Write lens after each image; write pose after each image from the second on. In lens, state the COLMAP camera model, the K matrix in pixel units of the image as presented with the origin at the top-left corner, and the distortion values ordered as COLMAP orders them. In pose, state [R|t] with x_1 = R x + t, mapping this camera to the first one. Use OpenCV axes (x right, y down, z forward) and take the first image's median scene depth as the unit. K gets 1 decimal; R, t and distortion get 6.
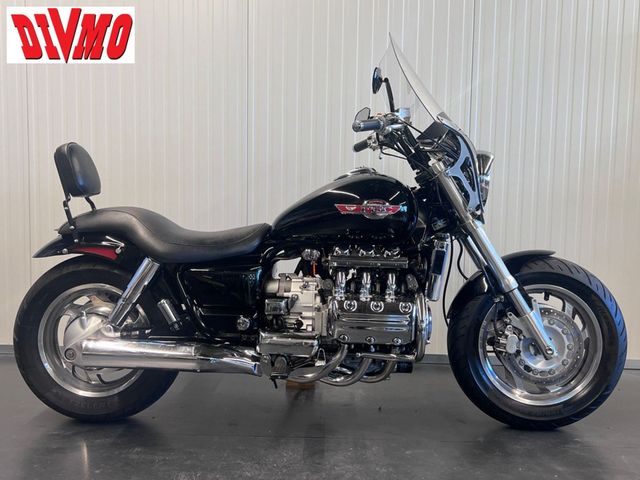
lens RADIAL K [[626.7, 0, 320.0], [0, 626.7, 240.0], [0, 0, 1]] dist [0.189087, -0.482591]
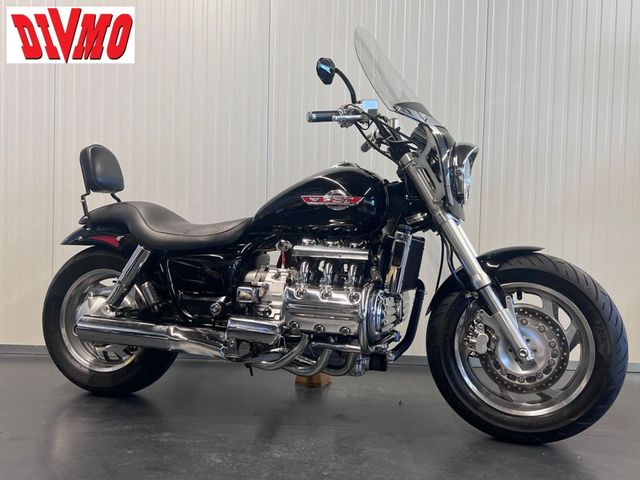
lens RADIAL K [[626.7, 0, 320.0], [0, 626.7, 240.0], [0, 0, 1]] dist [0.189087, -0.482591]
pose [[0.962743, 0.016811, -0.269895, 0.310786], [-0.029548, 0.998629, -0.043198, 0.055101], [0.268799, 0.049563, 0.961920, 0.027122]]
